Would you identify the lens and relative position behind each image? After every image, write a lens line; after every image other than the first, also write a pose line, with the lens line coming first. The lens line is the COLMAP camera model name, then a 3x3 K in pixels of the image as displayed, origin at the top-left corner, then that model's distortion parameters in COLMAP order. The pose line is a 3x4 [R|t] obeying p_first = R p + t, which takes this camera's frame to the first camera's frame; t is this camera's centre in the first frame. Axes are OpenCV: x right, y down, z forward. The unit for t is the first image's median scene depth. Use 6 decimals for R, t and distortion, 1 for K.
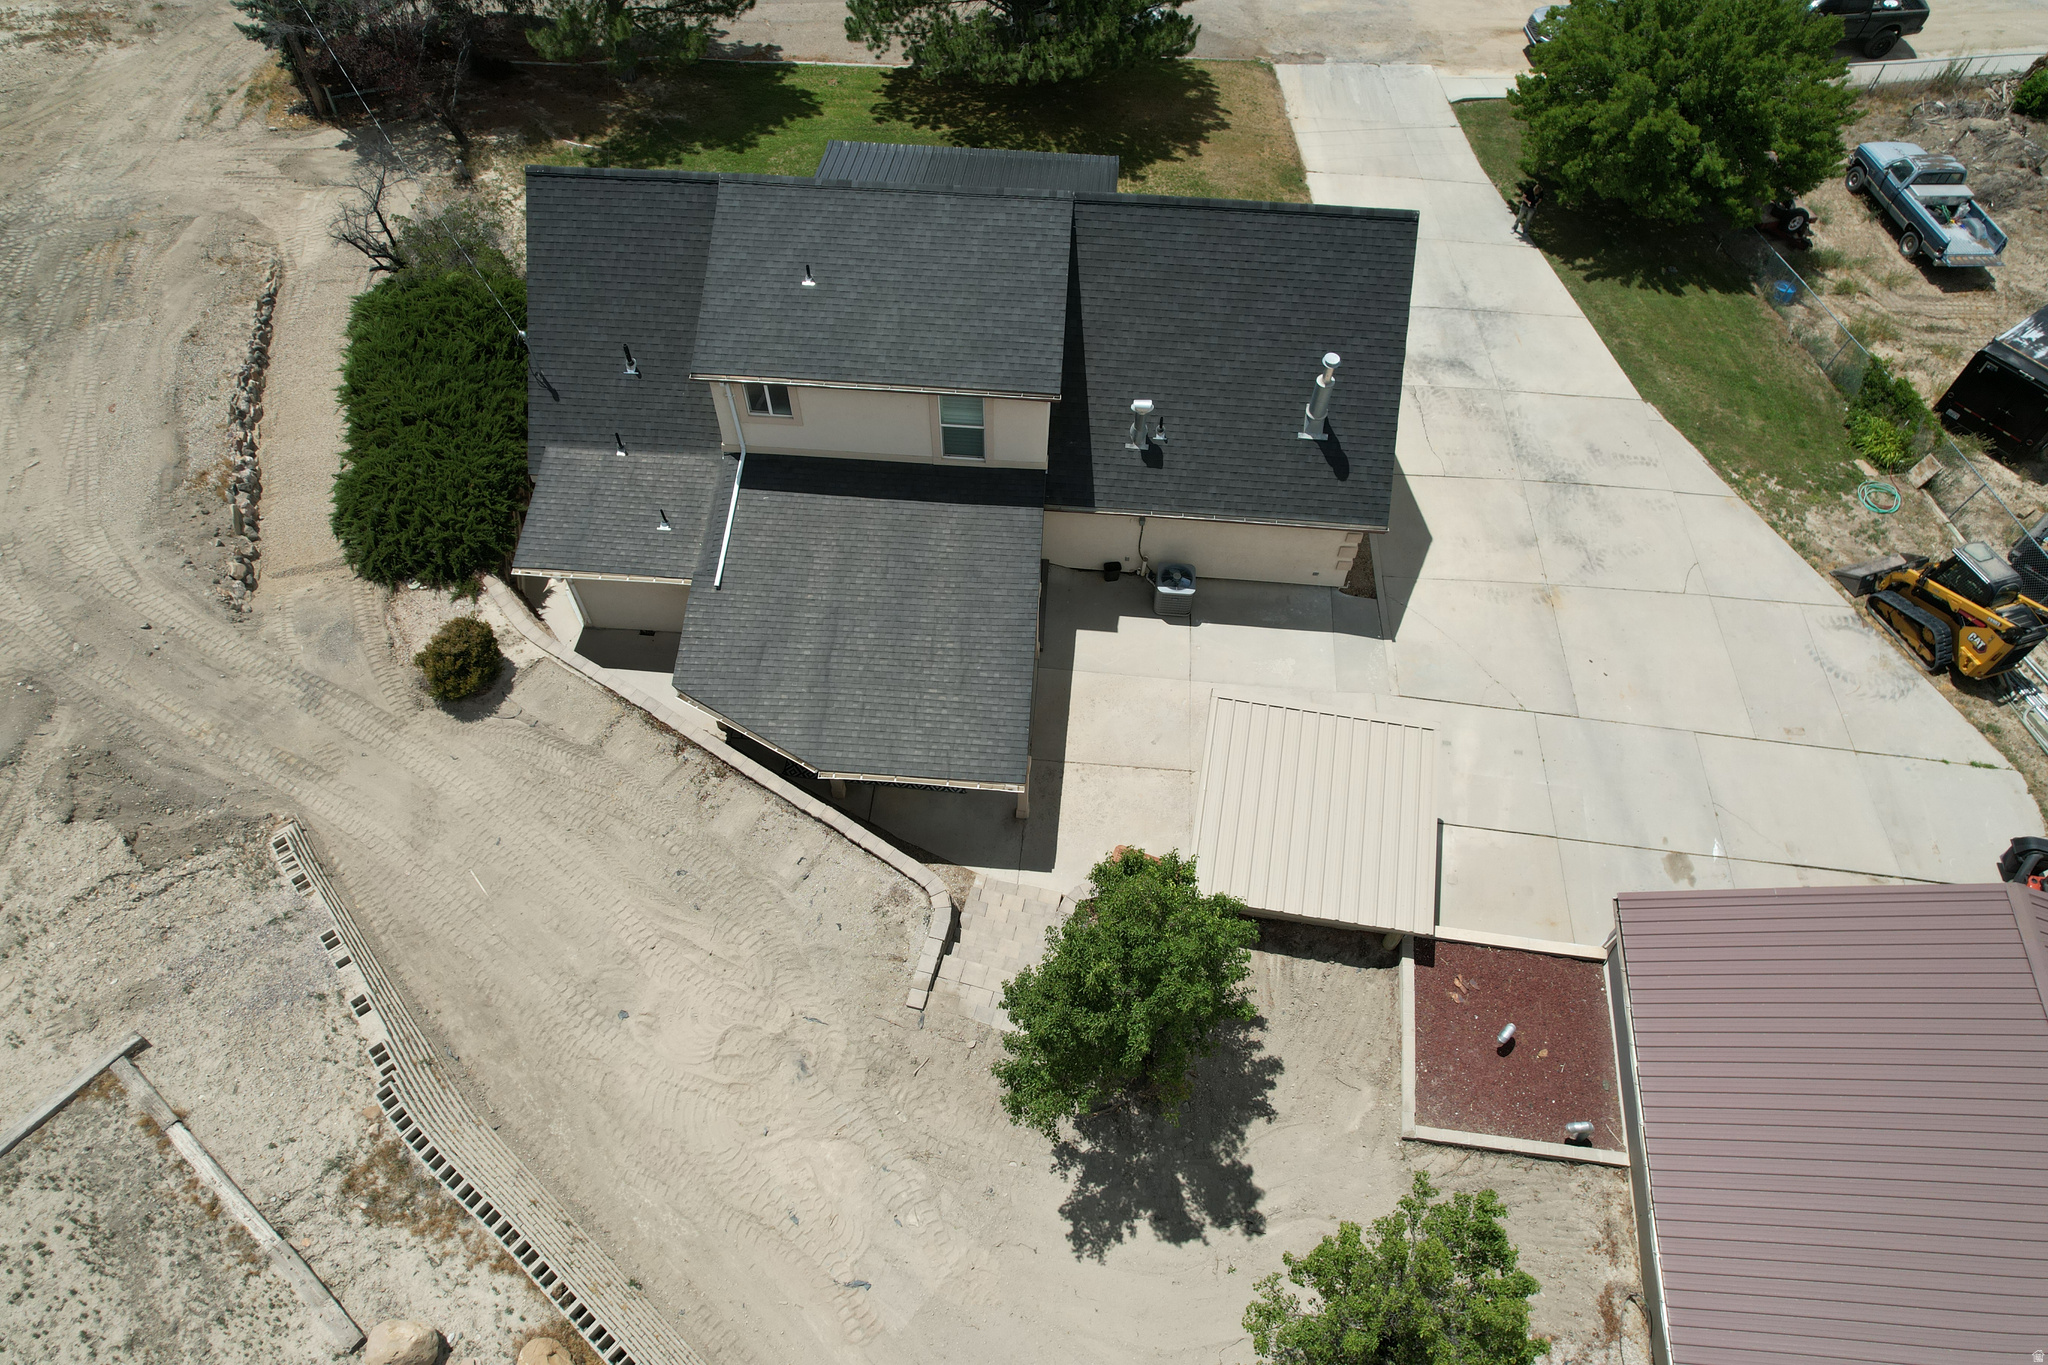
lens RADIAL K [[1301.8, 0, 1027.5], [0, 1301.8, 691.4], [0, 0, 1]] dist [-0.076549, 0.069816]
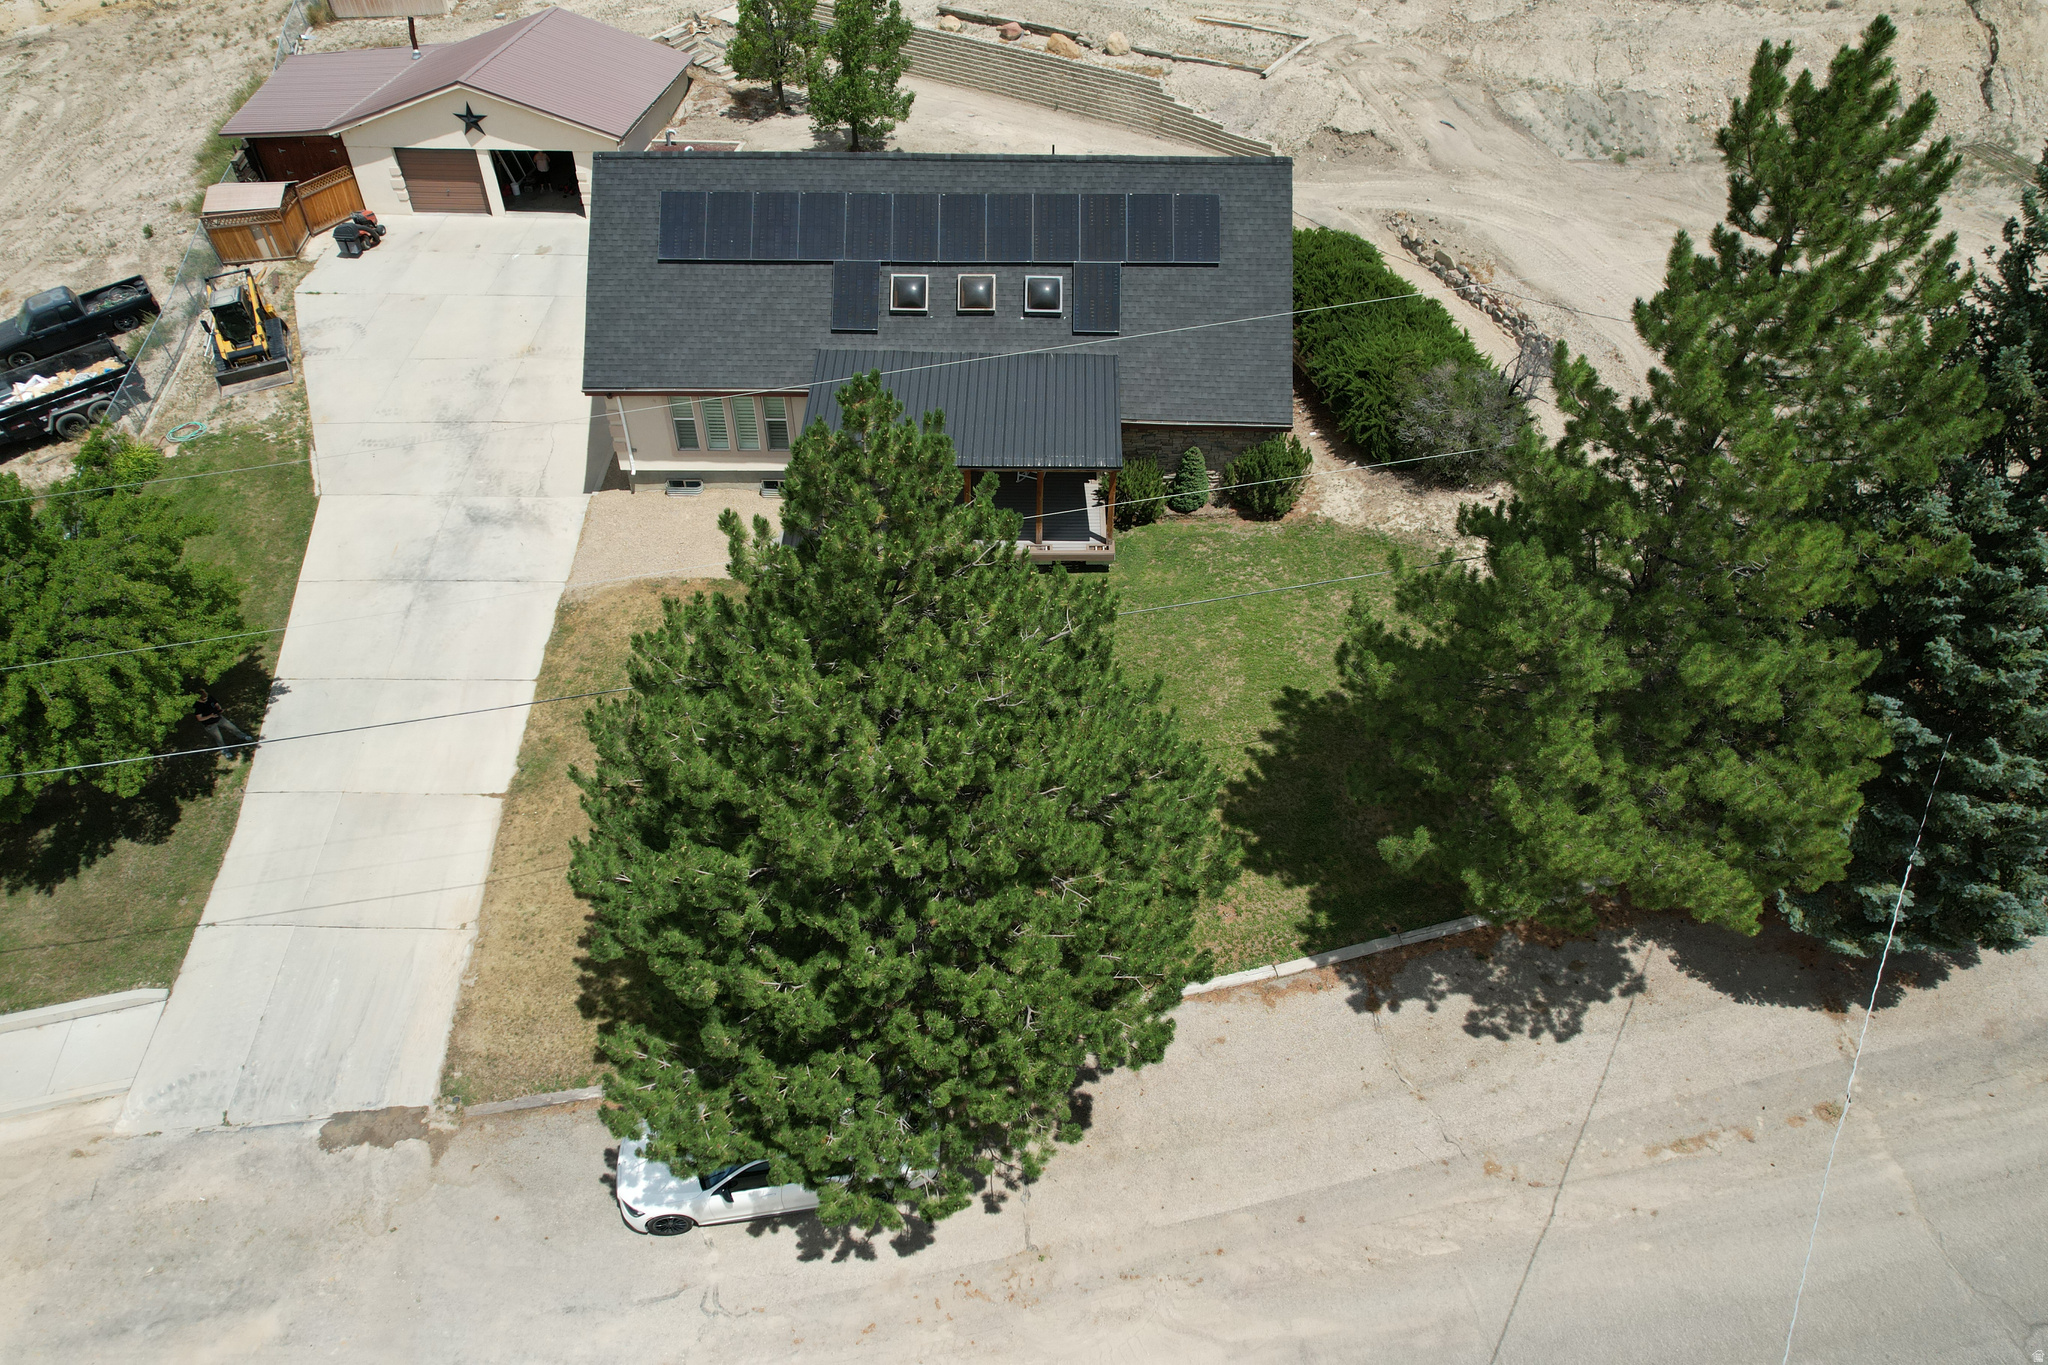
lens RADIAL K [[1301.8, 0, 1027.5], [0, 1301.8, 691.4], [0, 0, 1]] dist [-0.076549, 0.069816]
pose [[-0.997798, 0.031832, -0.058183, -0.041919], [-0.062338, -0.150688, 0.986614, -1.766248], [0.022638, 0.988069, 0.152341, 1.353344]]
